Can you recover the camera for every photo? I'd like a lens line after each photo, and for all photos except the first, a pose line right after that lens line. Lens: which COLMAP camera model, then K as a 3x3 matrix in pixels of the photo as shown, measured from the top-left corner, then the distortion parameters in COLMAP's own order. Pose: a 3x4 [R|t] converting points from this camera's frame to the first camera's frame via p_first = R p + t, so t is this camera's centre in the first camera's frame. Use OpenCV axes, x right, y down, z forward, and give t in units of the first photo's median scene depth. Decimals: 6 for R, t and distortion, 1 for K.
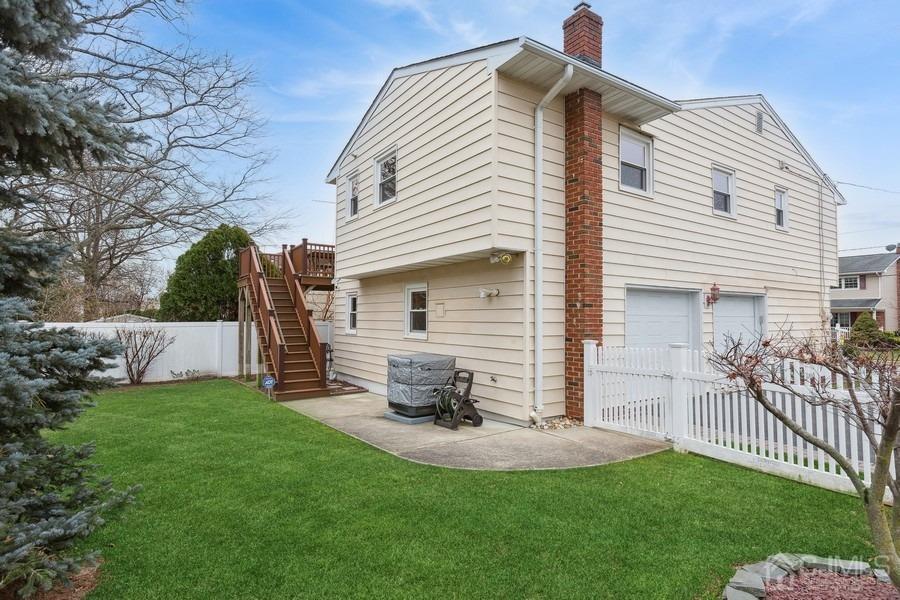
lens RADIAL K [[470.8, 0, 451.3], [0, 470.8, 299.0], [0, 0, 1]] dist [0.002361, 0.000489]
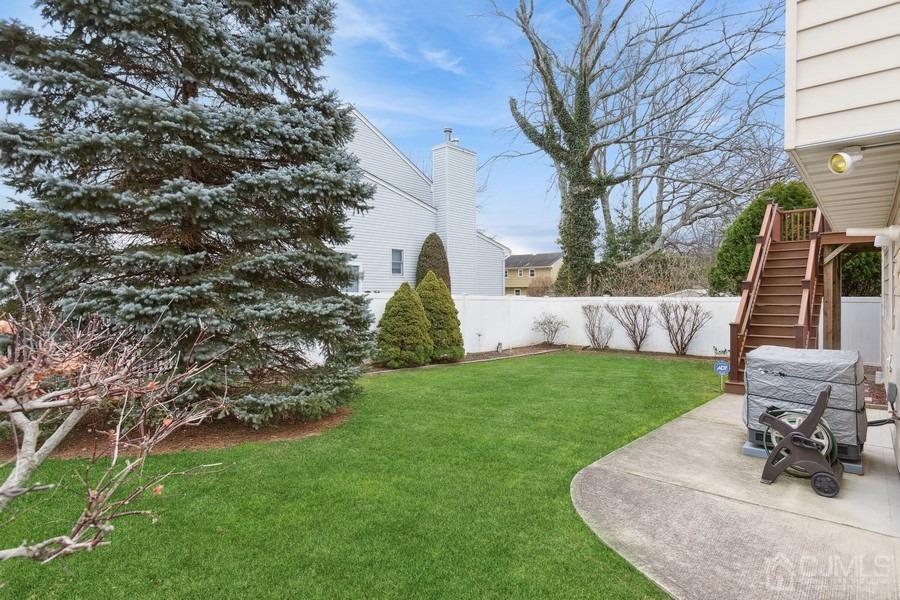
lens RADIAL K [[470.8, 0, 451.1], [0, 470.8, 297.7], [0, 0, 1]] dist [0.002361, 0.000489]
pose [[0.250003, 0.008401, -0.968209, 0.544745], [0.036097, 0.999186, 0.017990, 0.032795], [0.967572, -0.039447, 0.249497, 0.575222]]
